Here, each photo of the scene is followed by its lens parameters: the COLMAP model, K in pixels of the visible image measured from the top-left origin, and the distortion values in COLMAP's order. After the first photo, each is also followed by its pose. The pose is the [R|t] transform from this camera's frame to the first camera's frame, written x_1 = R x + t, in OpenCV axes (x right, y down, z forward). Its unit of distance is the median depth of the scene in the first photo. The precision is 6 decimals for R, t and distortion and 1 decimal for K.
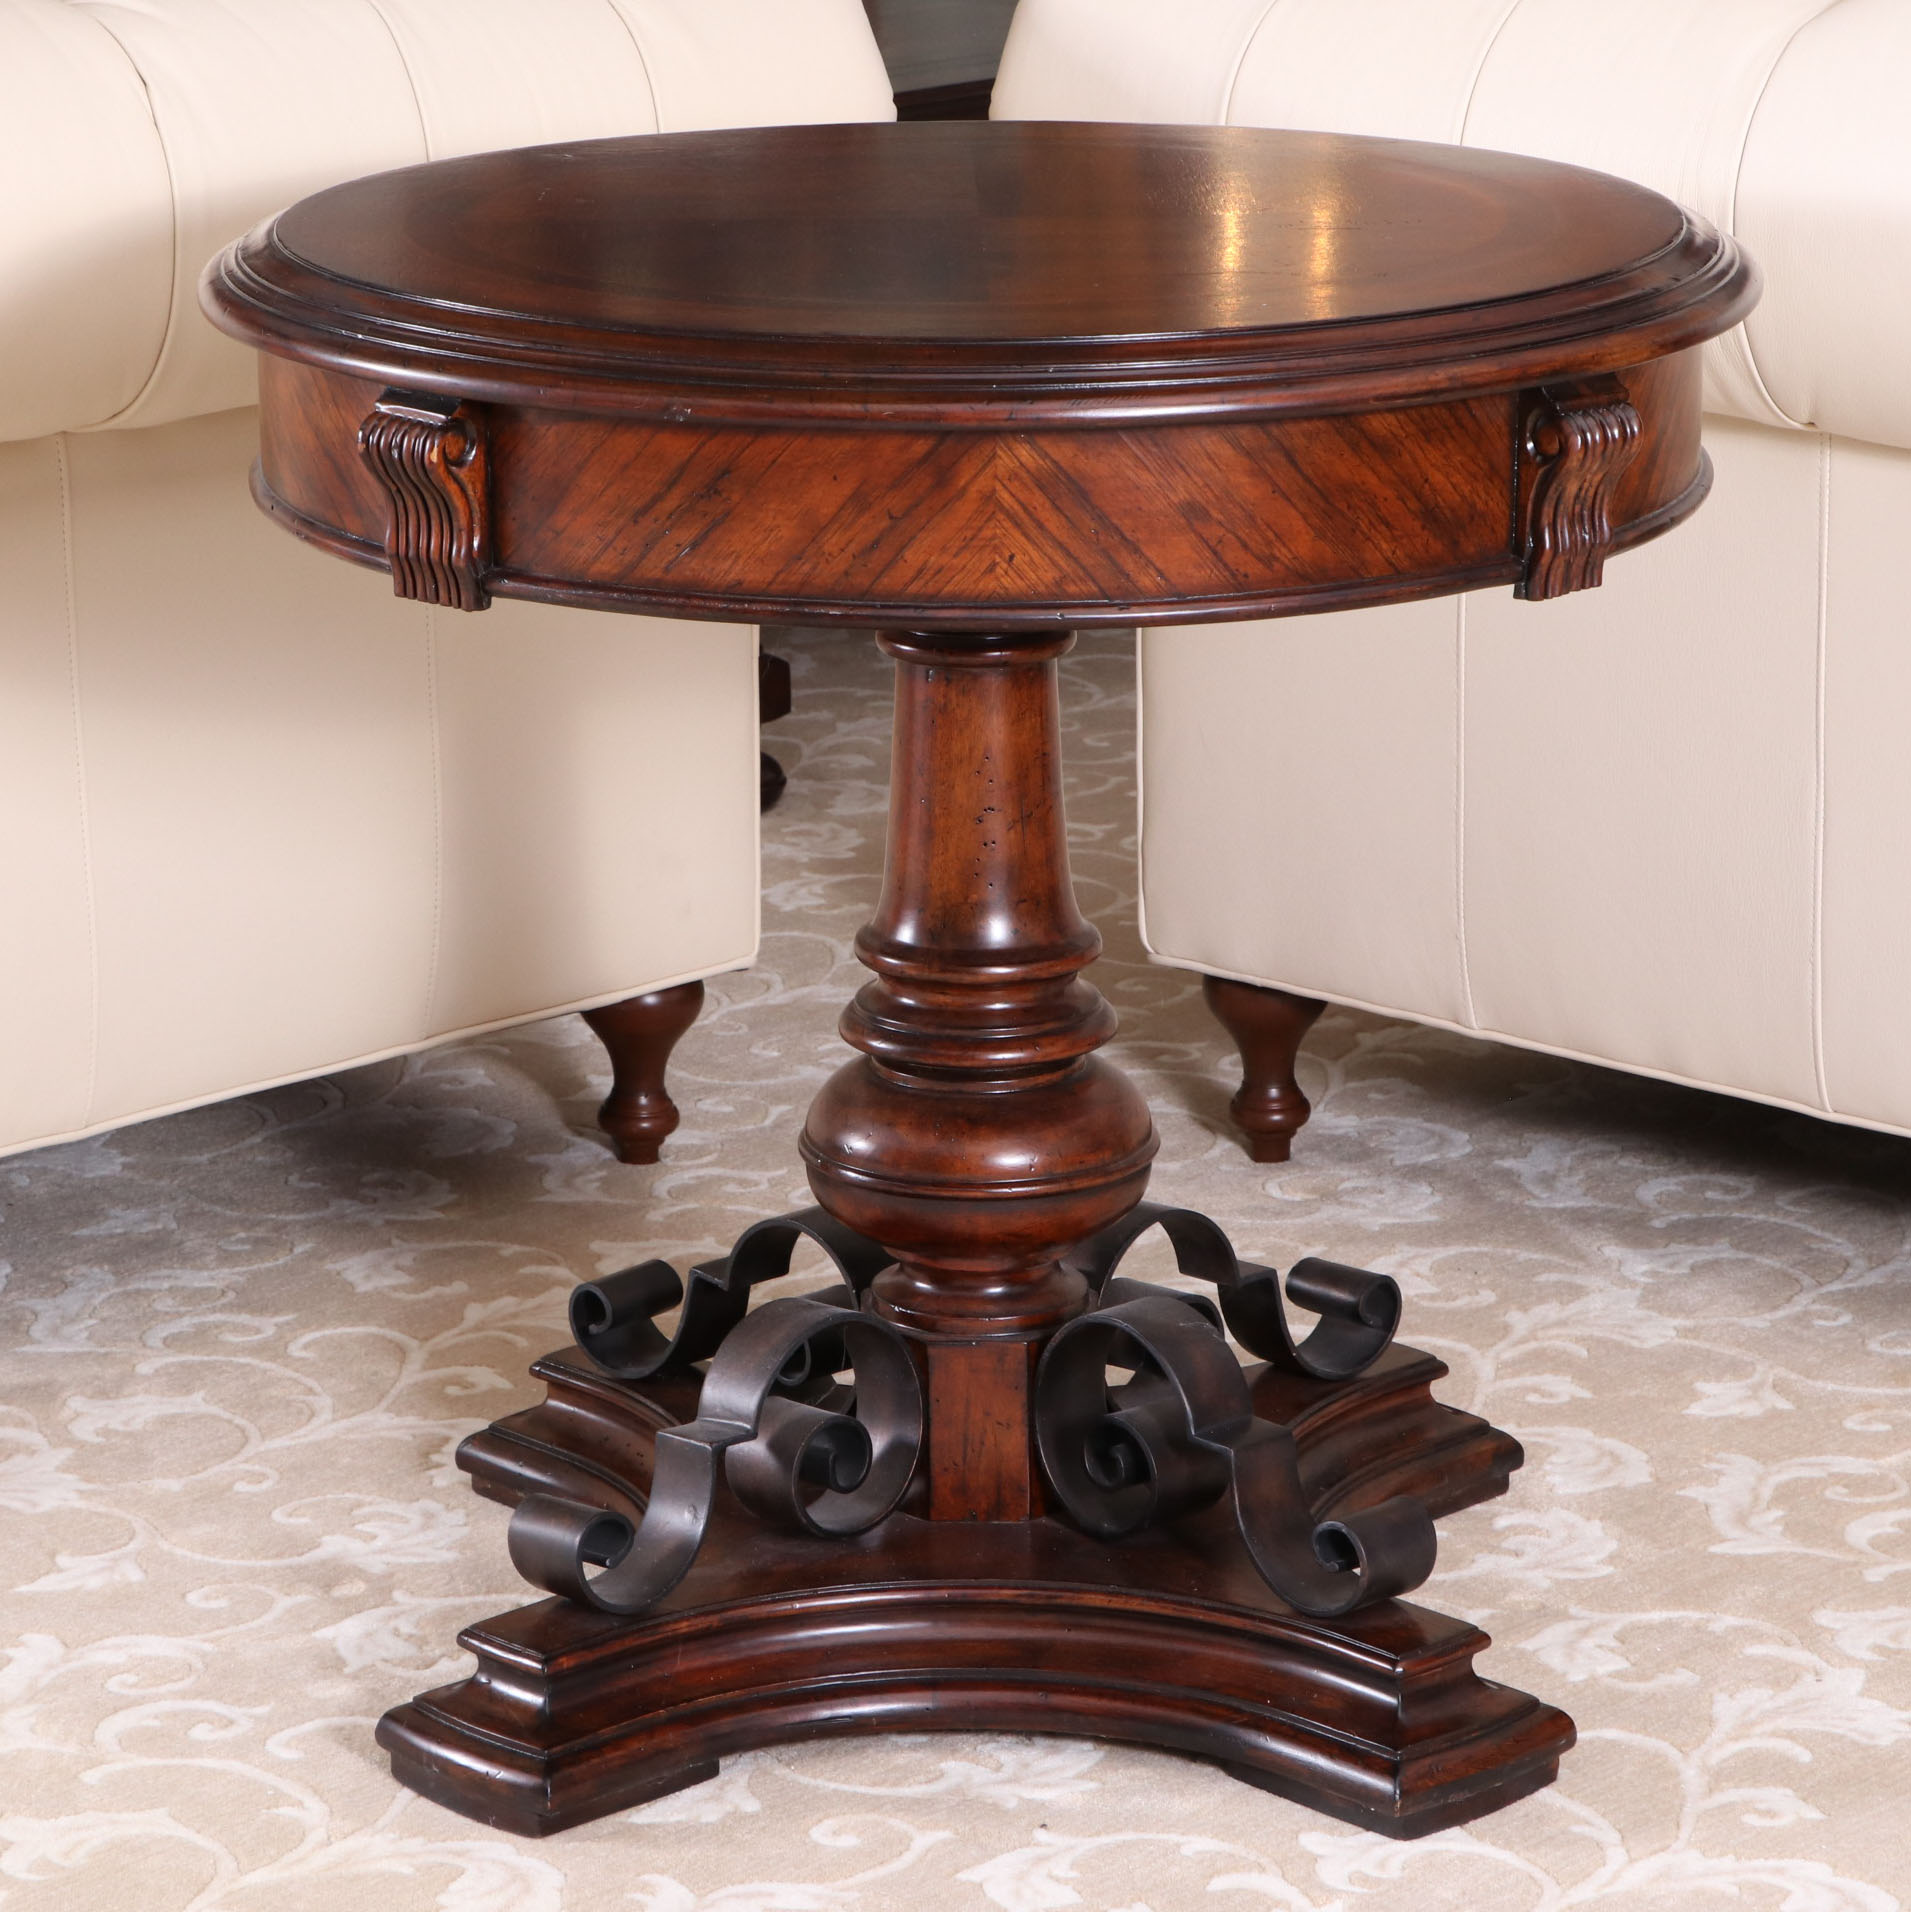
lens RADIAL K [[5895.1, 0, 955.5], [0, 5895.1, 956.0], [0, 0, 1]] dist [0.317552, -0.637221]
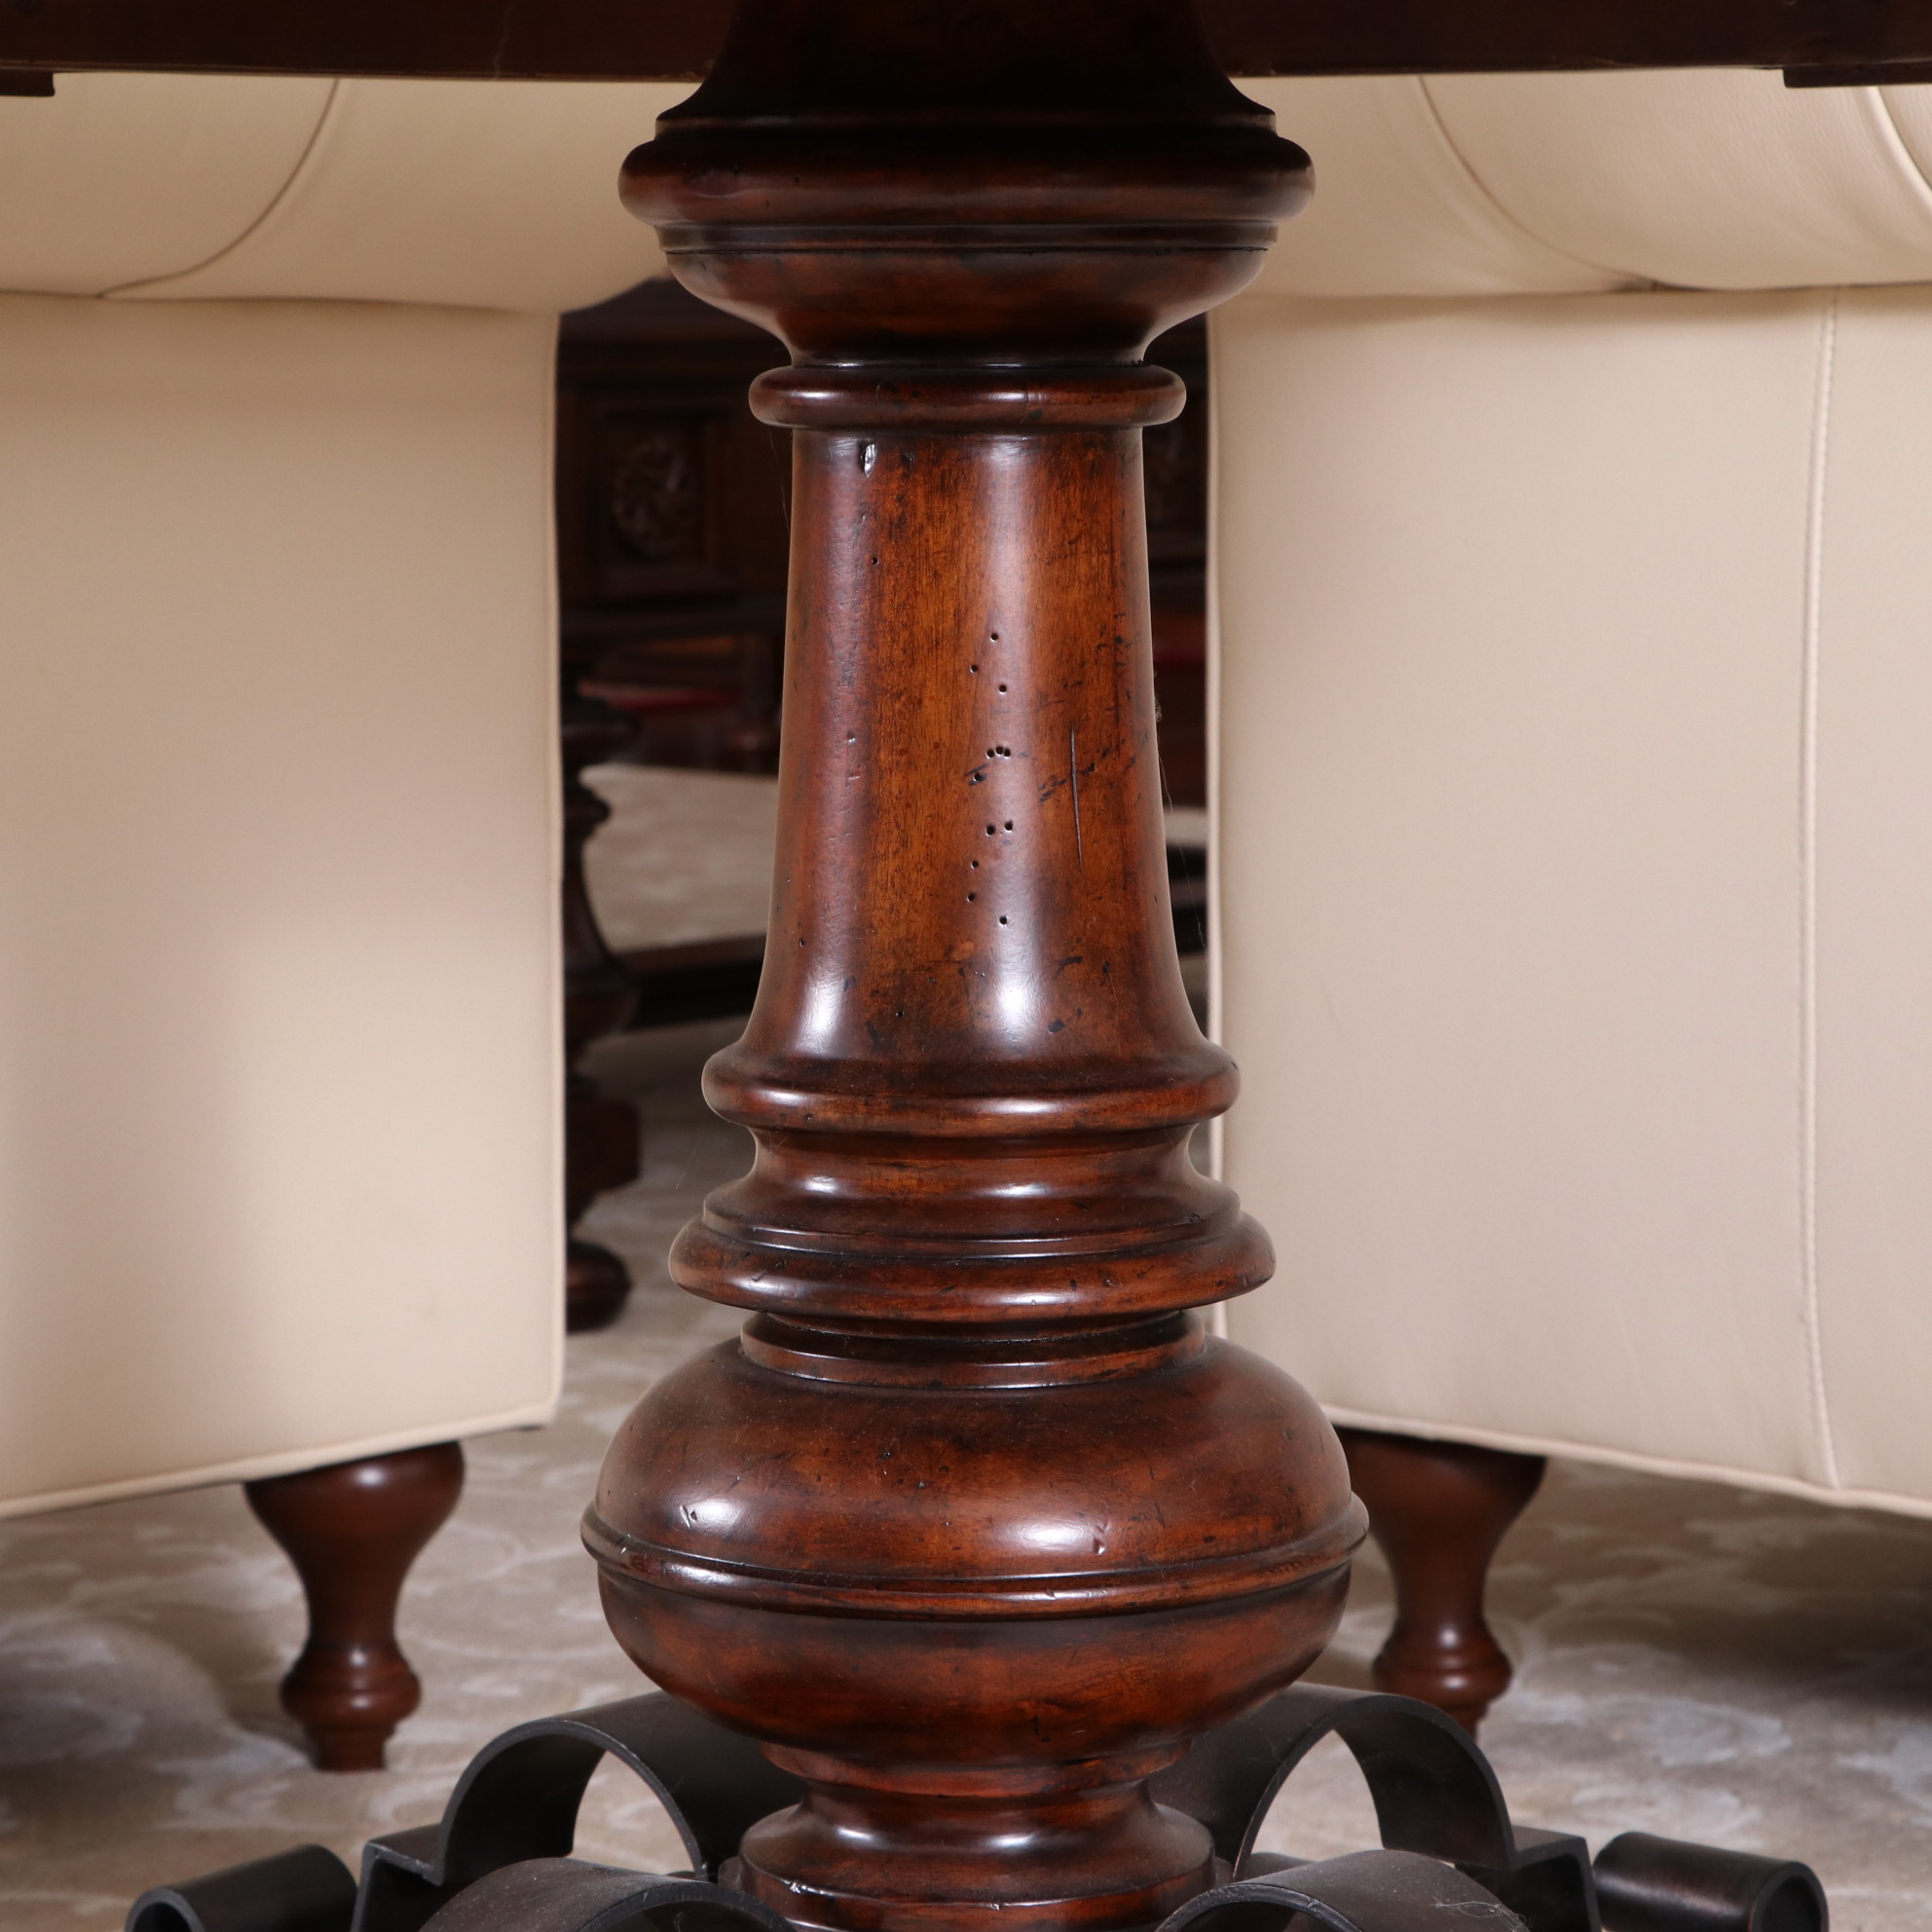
lens RADIAL K [[5956.8, 0, 960.1], [0, 5956.8, 1030.2], [0, 0, 1]] dist [0.317552, -0.637221]
pose [[0.999853, -0.002760, 0.016921, -0.004953], [0.005067, 0.990437, -0.137873, 0.058017], [-0.016378, 0.137938, 0.990305, 0.533915]]
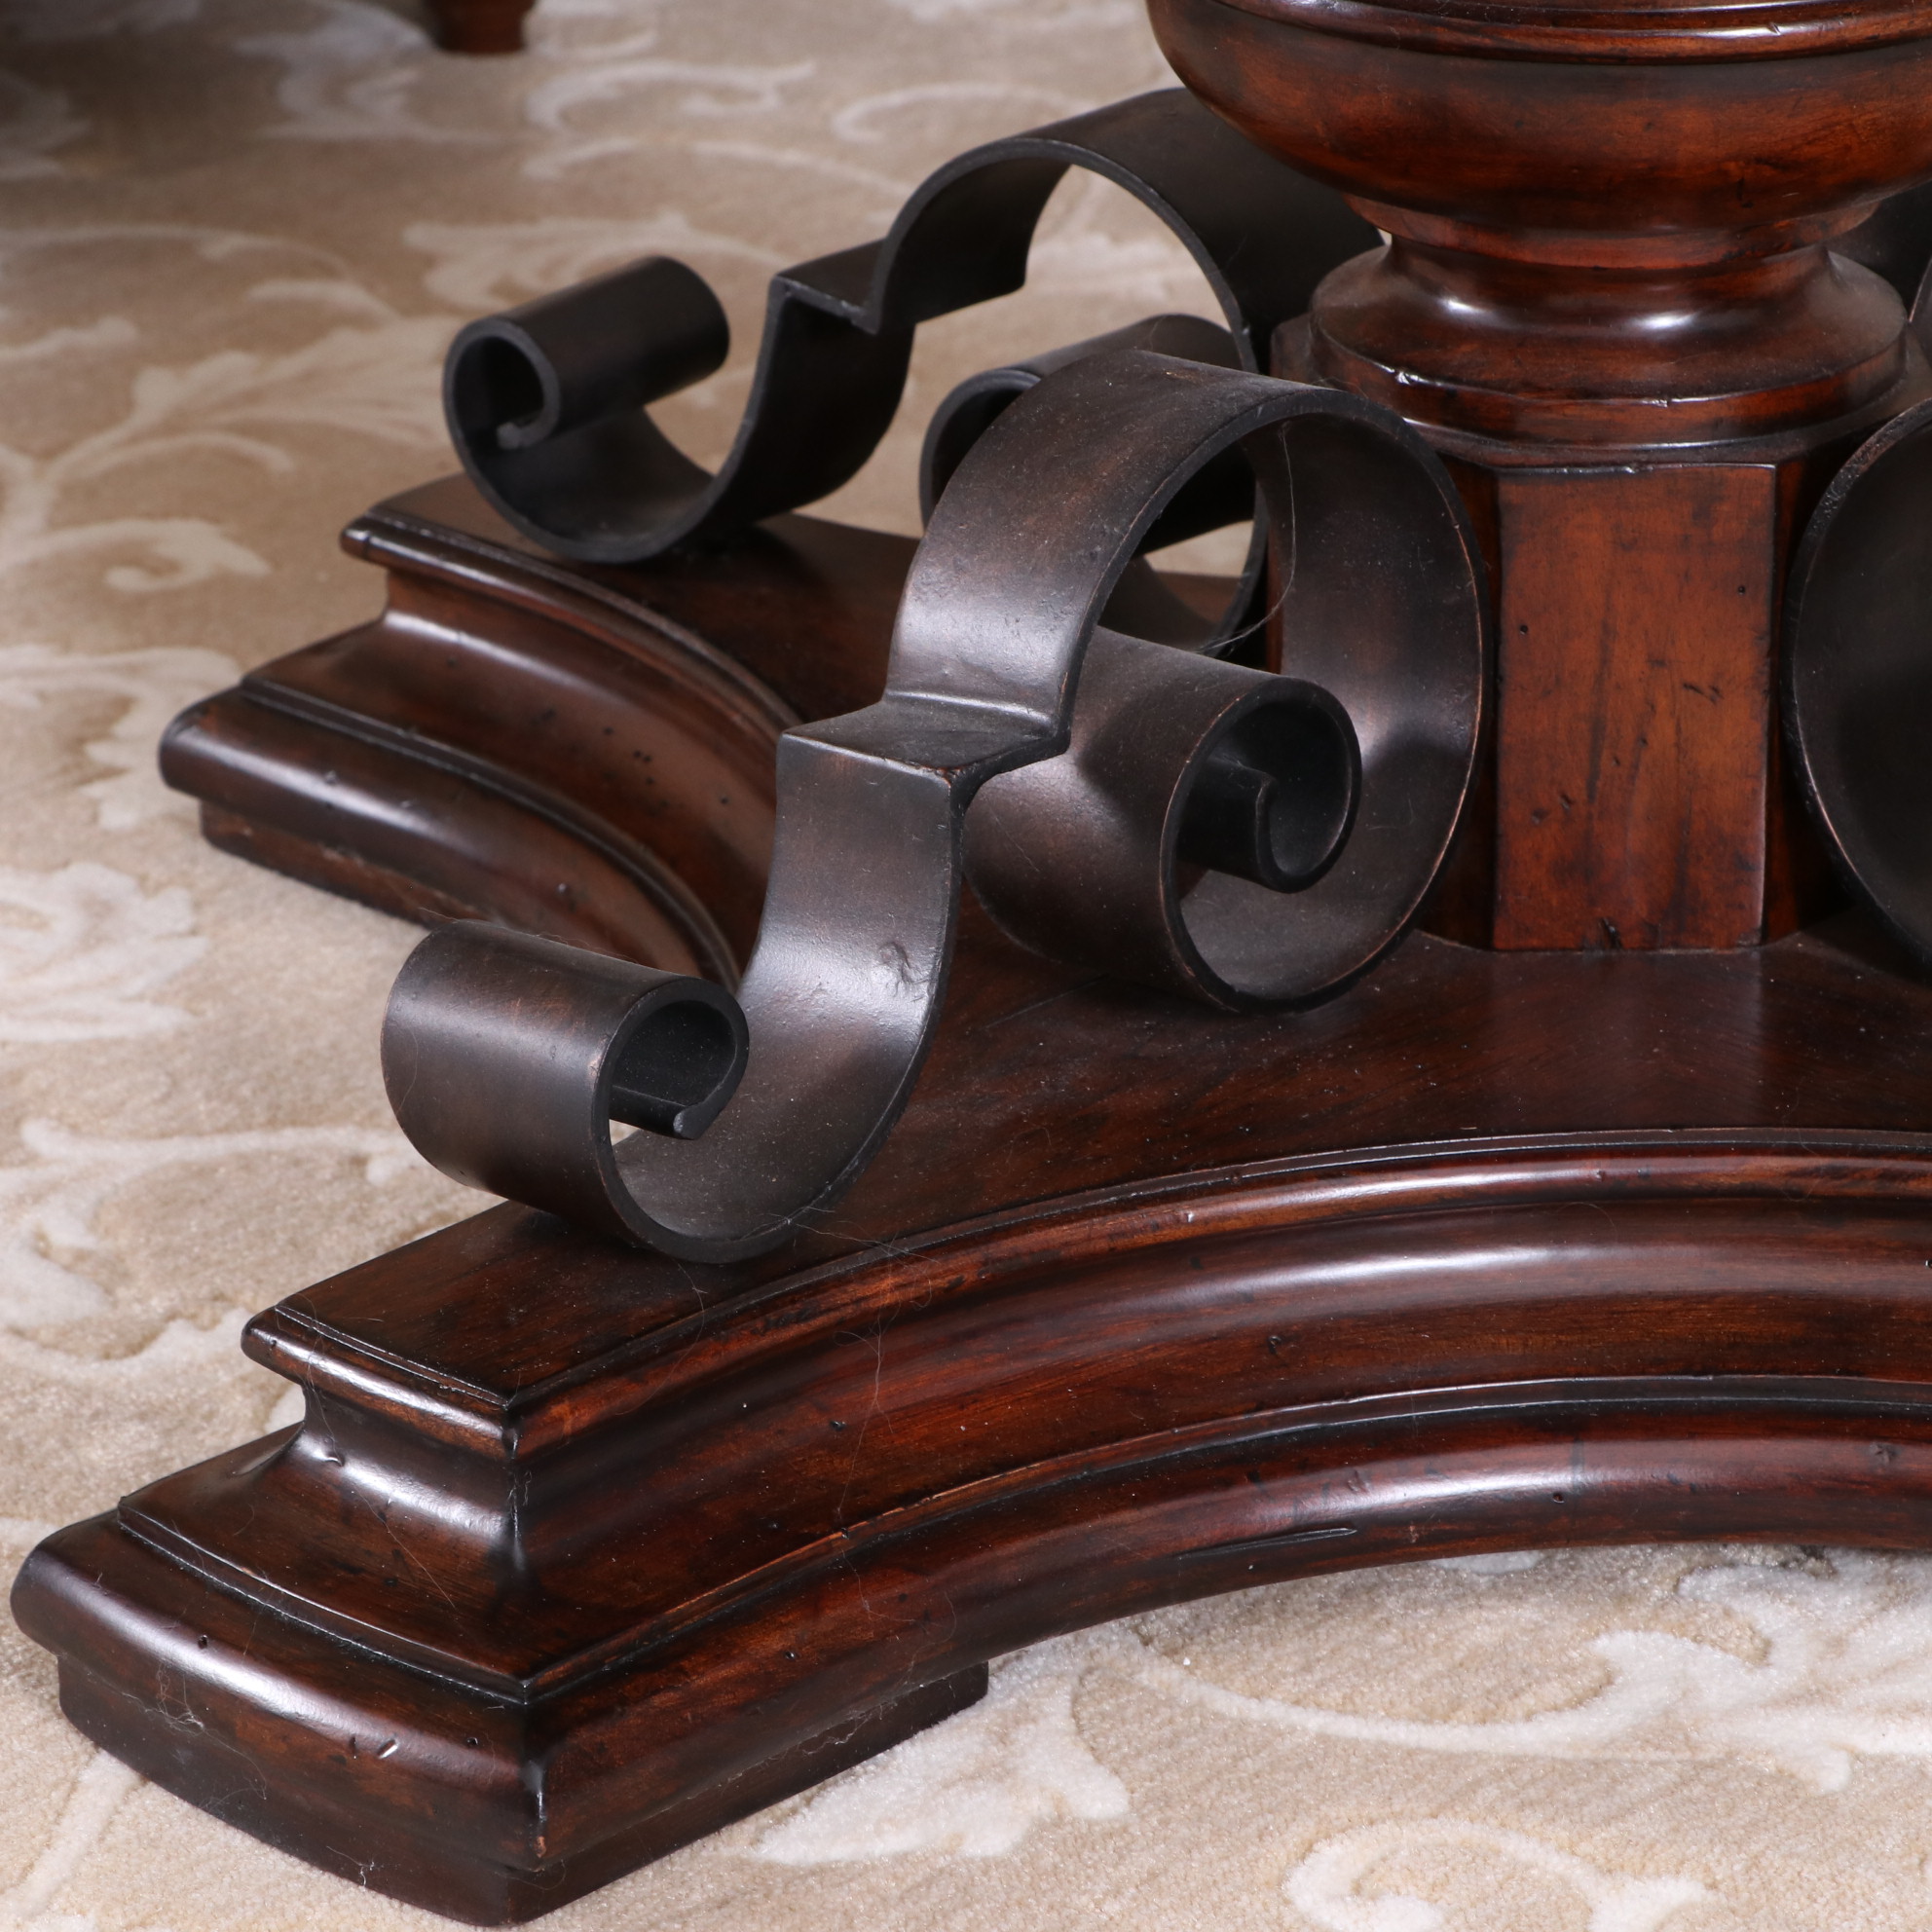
lens RADIAL K [[7555.7, 0, 966.0], [0, 7555.7, 966.0], [0, 0, 1]] dist [0.315710, 0.489767]
pose [[0.998713, -0.016932, 0.047815, -0.059632], [0.010083, 0.990099, 0.140009, 0.030036], [-0.049712, -0.139347, 0.988995, 0.534145]]
